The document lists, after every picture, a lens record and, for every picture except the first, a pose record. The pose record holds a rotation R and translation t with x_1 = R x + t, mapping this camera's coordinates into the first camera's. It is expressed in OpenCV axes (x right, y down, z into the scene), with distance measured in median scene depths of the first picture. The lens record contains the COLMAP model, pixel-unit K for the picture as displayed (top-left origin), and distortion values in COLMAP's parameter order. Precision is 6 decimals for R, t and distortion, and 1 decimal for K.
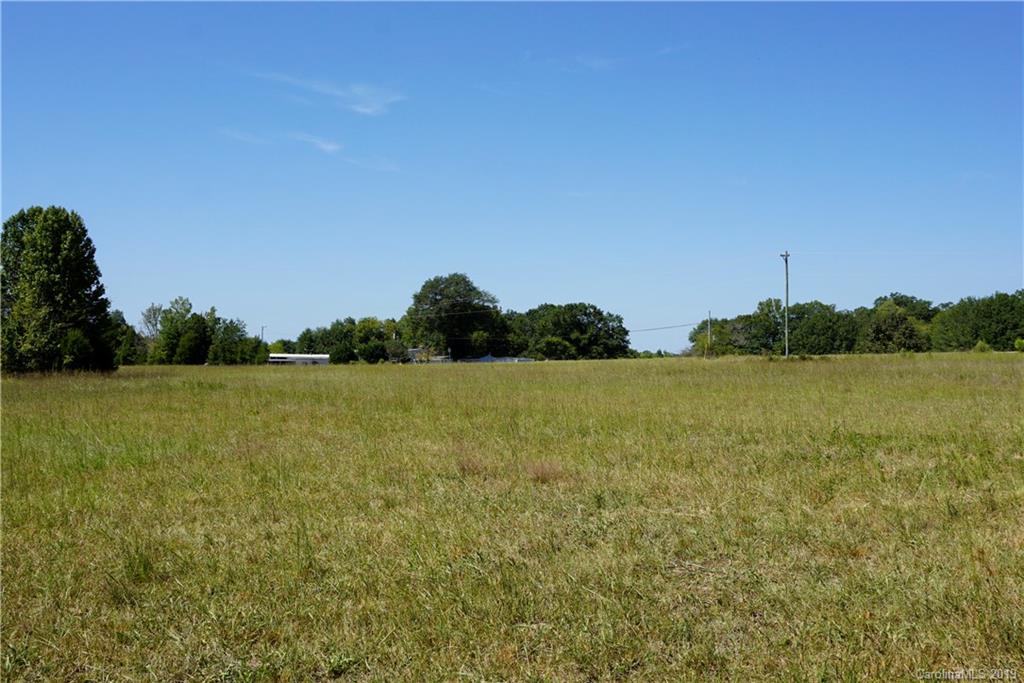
lens RADIAL K [[934.9, 0, 513.6], [0, 934.9, 339.5], [0, 0, 1]] dist [0.001568, 0.029456]
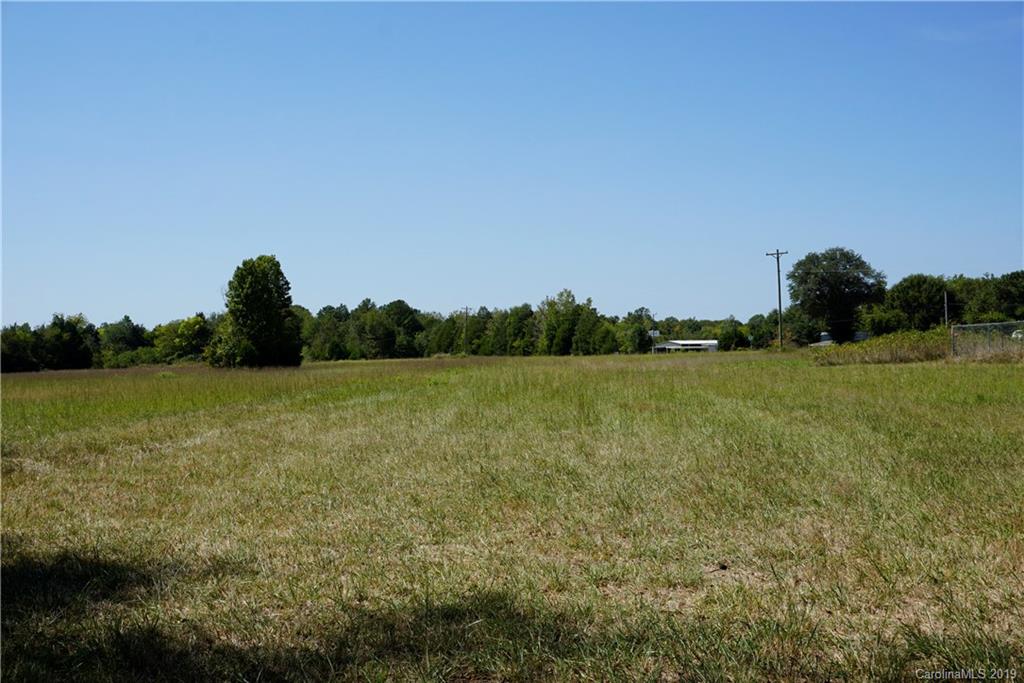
lens RADIAL K [[1226.8, 0, 516.9], [0, 1226.8, 339.1], [0, 0, 1]] dist [-0.045101, 0.000000]
pose [[0.819333, -0.021692, -0.572907, 0.371916], [0.033977, 0.999365, 0.010751, -0.006612], [0.572310, -0.028275, 0.819550, -0.144253]]
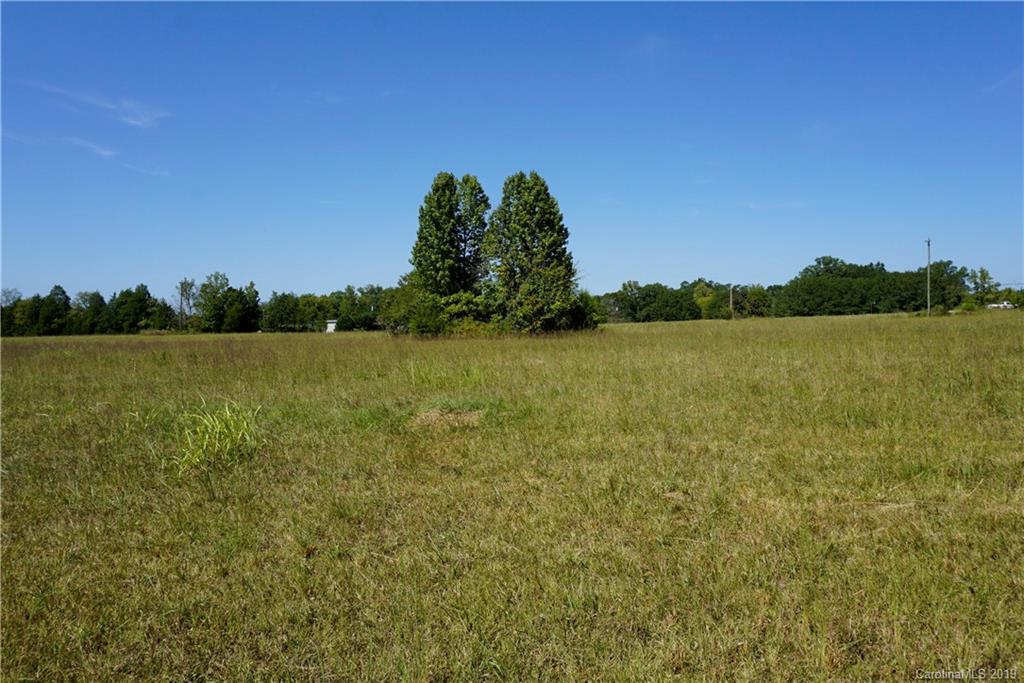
lens RADIAL K [[718.3, 0, 501.6], [0, 718.3, 340.3], [0, 0, 1]] dist [-0.041757, 0.035856]
pose [[0.946476, -0.017039, 0.322324, -0.304028], [0.006827, 0.999439, 0.032788, 0.009595], [-0.322702, -0.028832, 0.946061, 0.080493]]
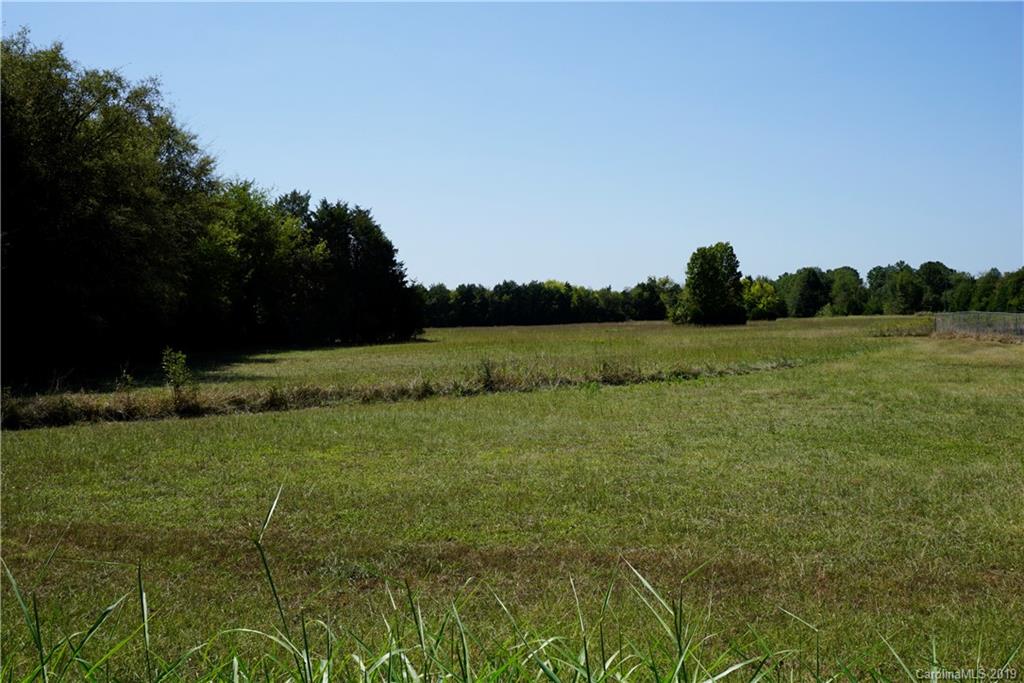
lens RADIAL K [[1155.5, 0, 525.4], [0, 1155.5, 341.0], [0, 0, 1]] dist [0.003055, 0.000000]
pose [[0.413251, 0.017969, -0.910440, 0.659515], [0.038260, 0.998580, 0.037074, -0.015065], [0.909813, -0.050154, 0.411977, -0.174361]]
